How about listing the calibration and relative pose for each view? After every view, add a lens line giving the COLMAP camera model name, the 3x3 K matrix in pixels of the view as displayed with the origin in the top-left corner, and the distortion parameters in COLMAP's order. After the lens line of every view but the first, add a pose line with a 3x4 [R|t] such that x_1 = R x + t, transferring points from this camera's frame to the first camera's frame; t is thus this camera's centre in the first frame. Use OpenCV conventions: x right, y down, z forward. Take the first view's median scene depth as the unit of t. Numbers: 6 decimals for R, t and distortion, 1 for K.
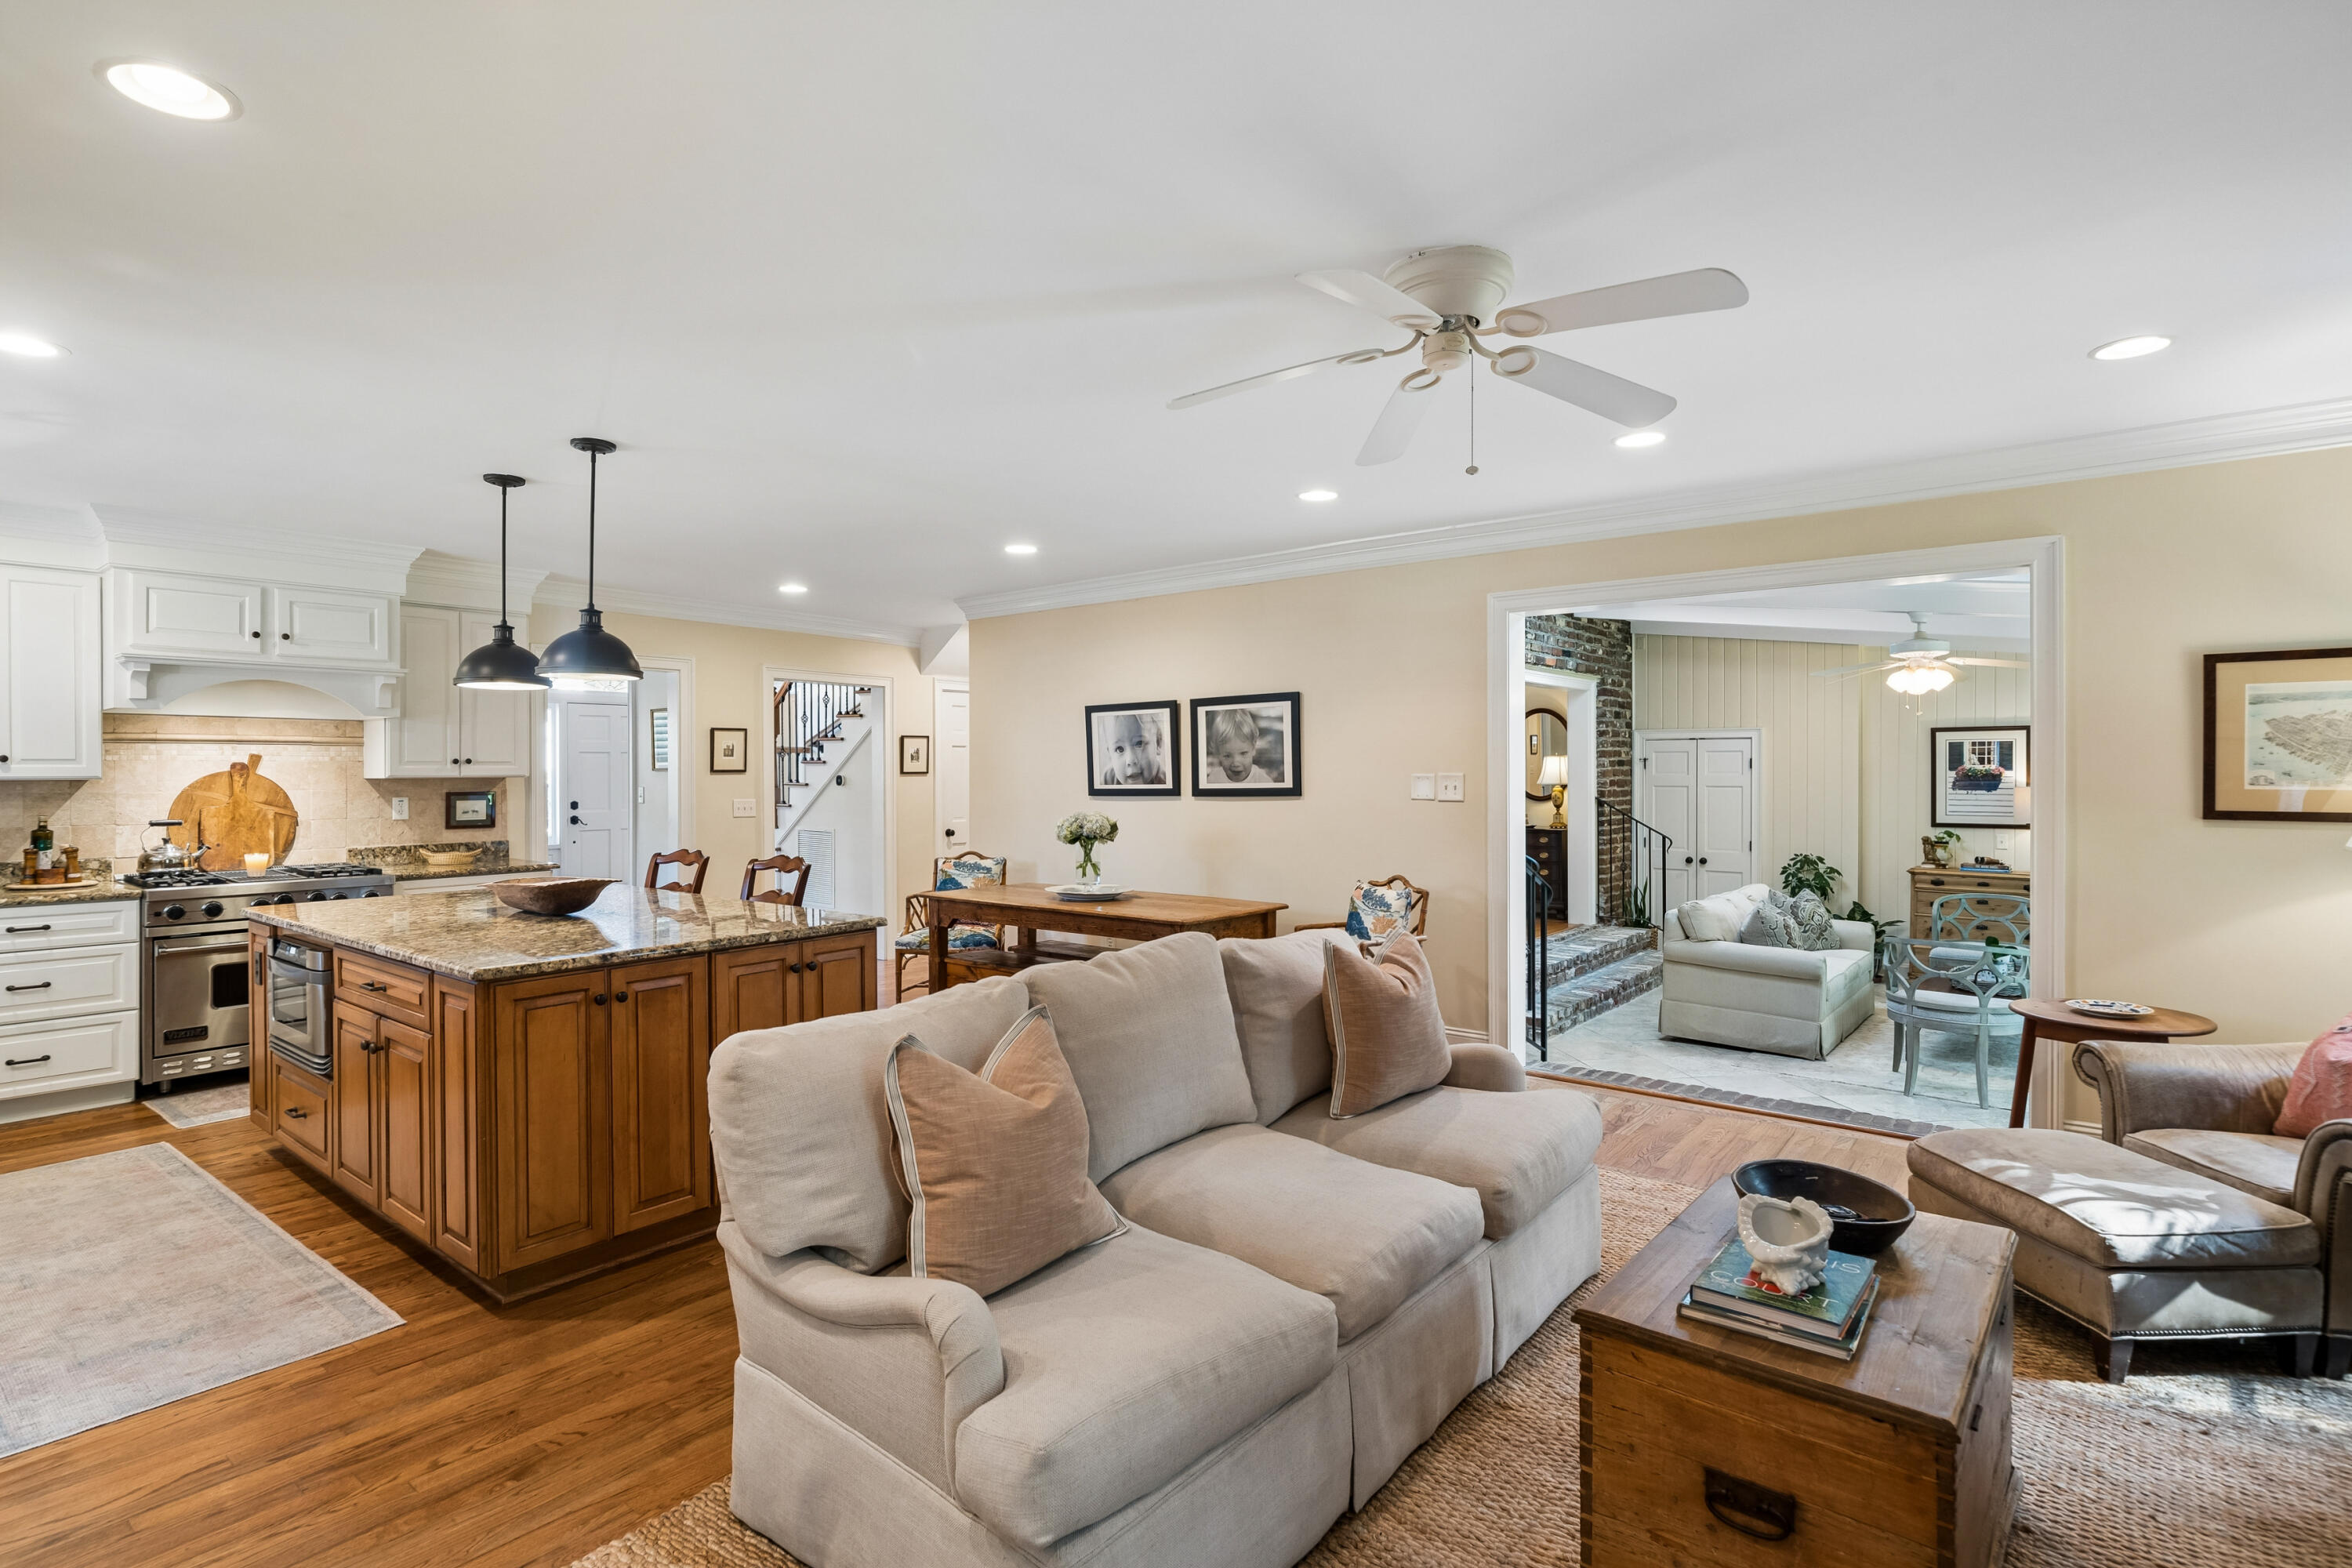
lens RADIAL K [[1128.6, 0, 1148.3], [0, 1128.6, 770.4], [0, 0, 1]] dist [-0.001043, 0.000086]
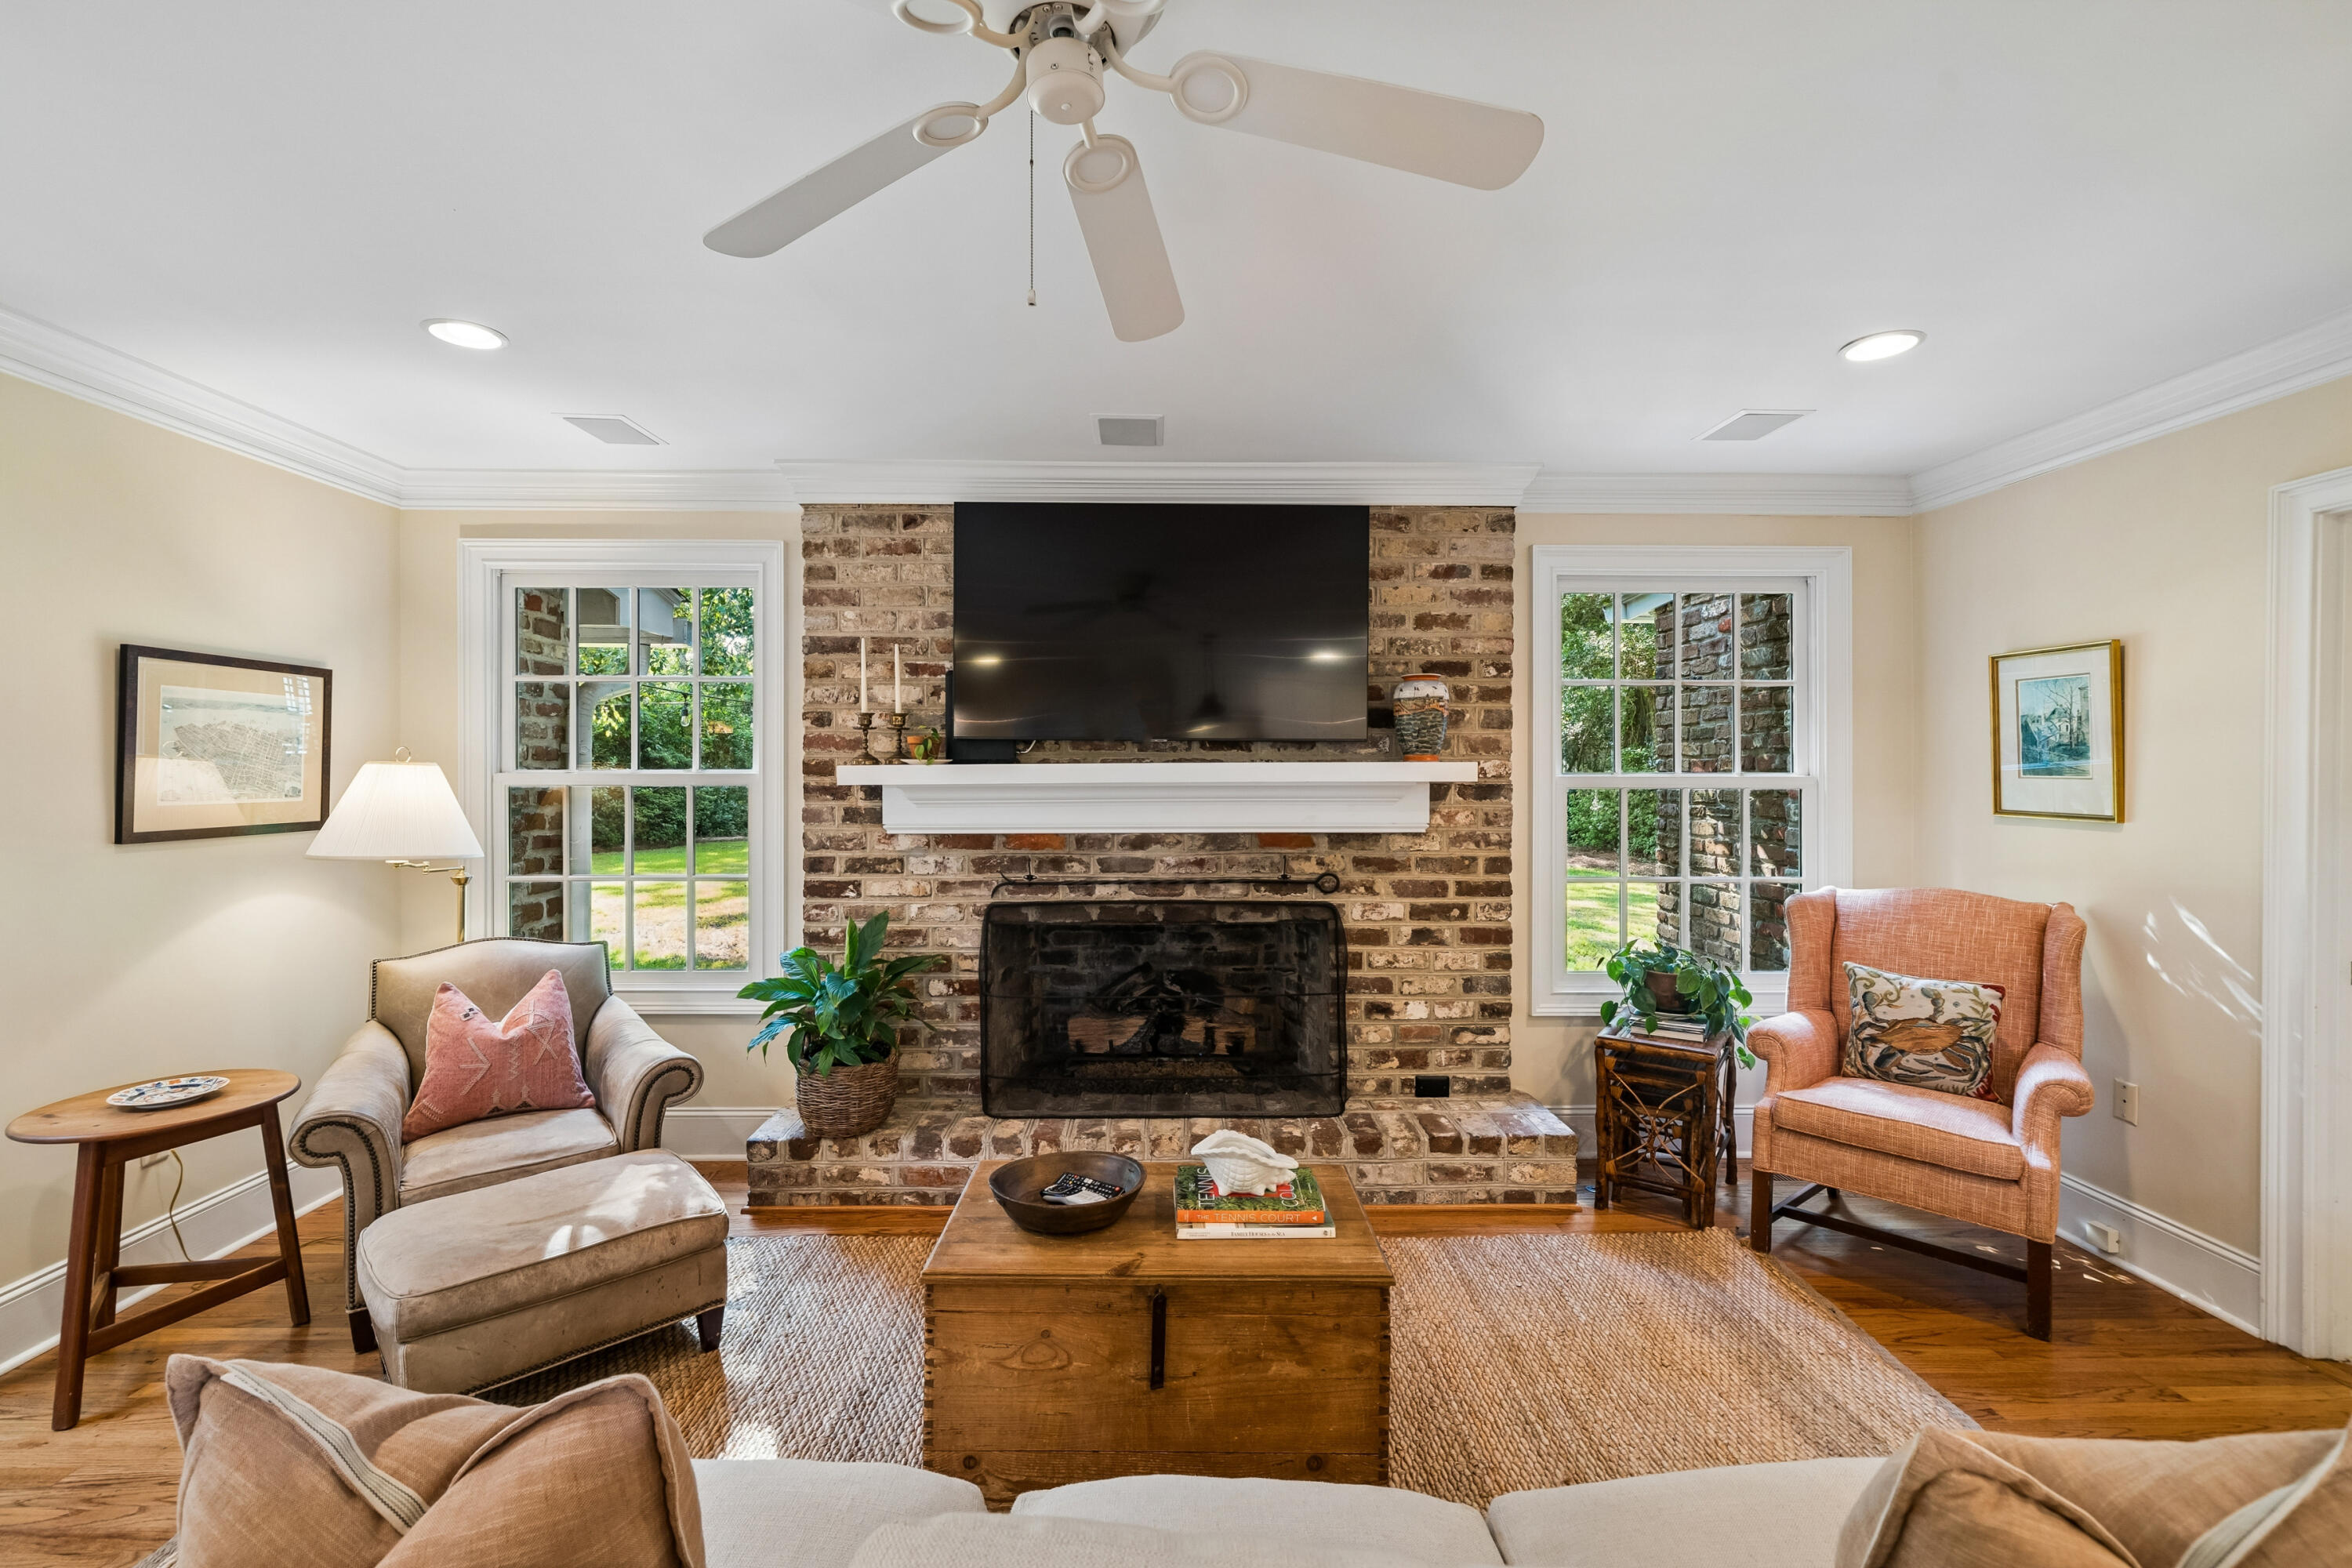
lens RADIAL K [[1045.6, 0, 1159.7], [0, 1045.6, 764.8], [0, 0, 1]] dist [0.001287, 0.000821]
pose [[-0.635815, -0.000047, 0.771841, -0.091984], [-0.001020, 0.999999, -0.000779, -0.010246], [-0.771841, -0.001283, -0.635815, 0.612284]]
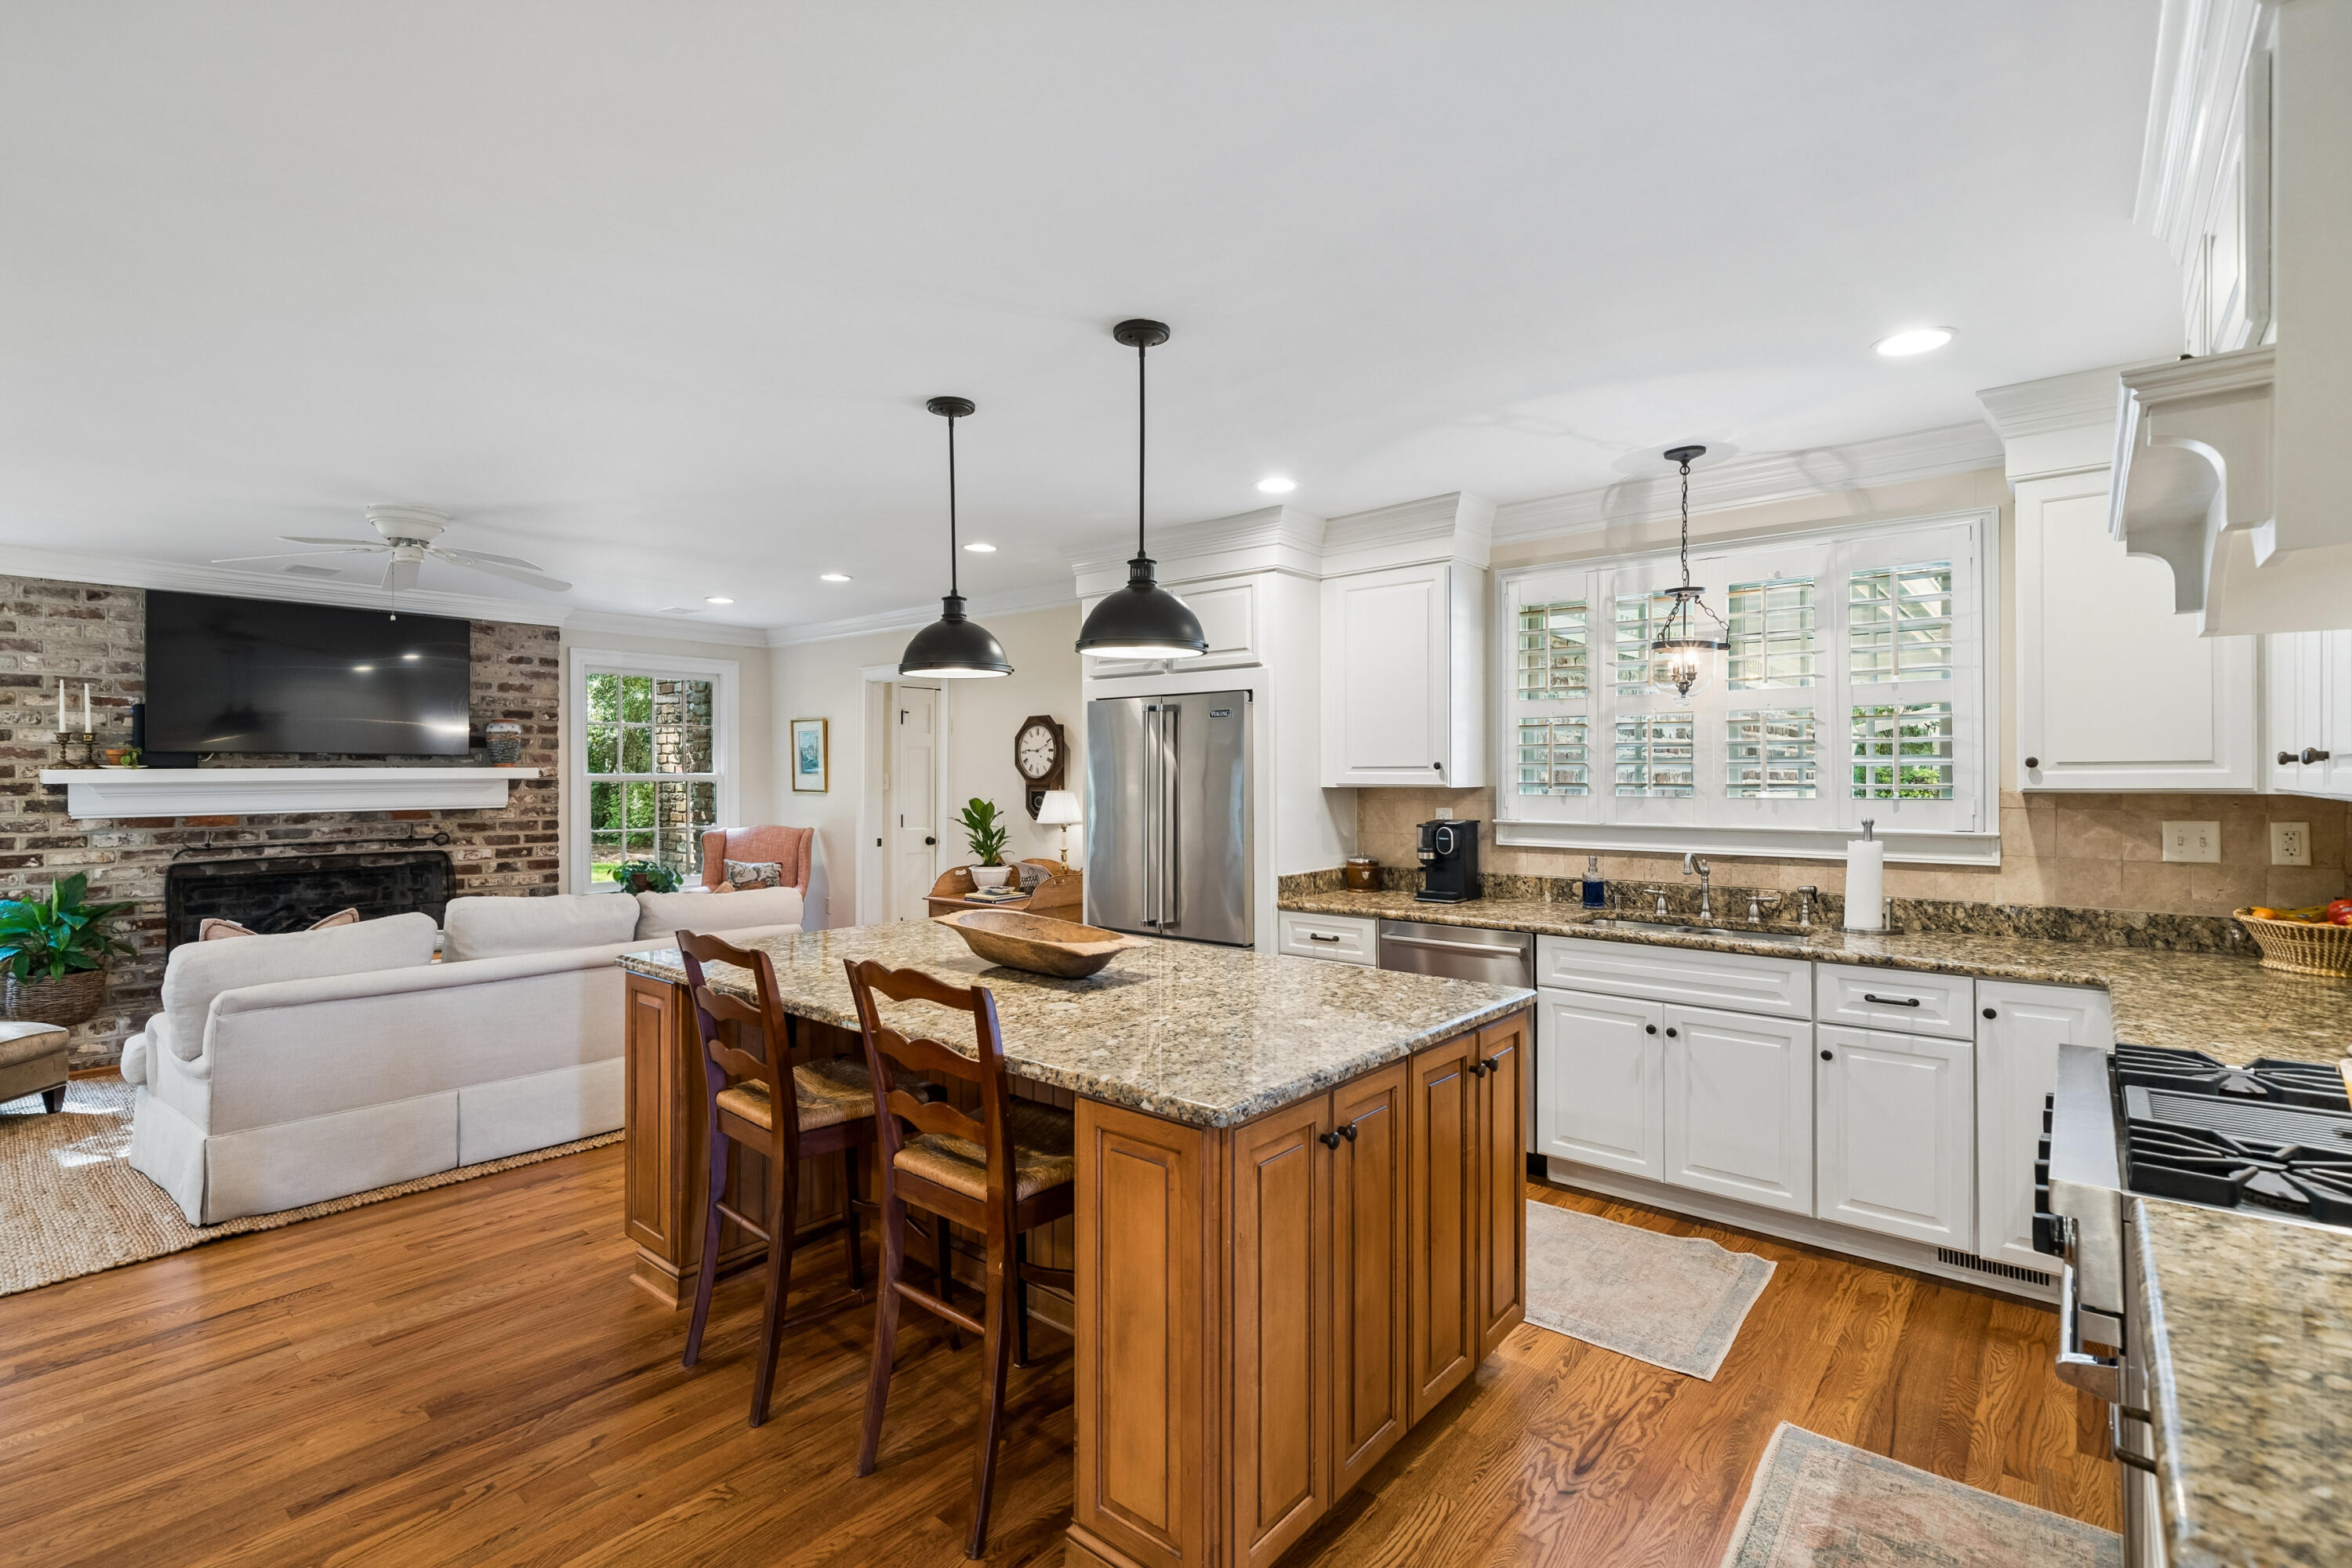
lens RADIAL K [[1098.6, 0, 1172.4], [0, 1098.6, 777.4], [0, 0, 1]] dist [-0.002034, 0.001761]
pose [[-0.999573, 0.002949, 0.029058, -0.475829], [0.003057, 0.999989, 0.003661, -0.003770], [-0.029047, 0.003748, -0.999571, 1.279496]]
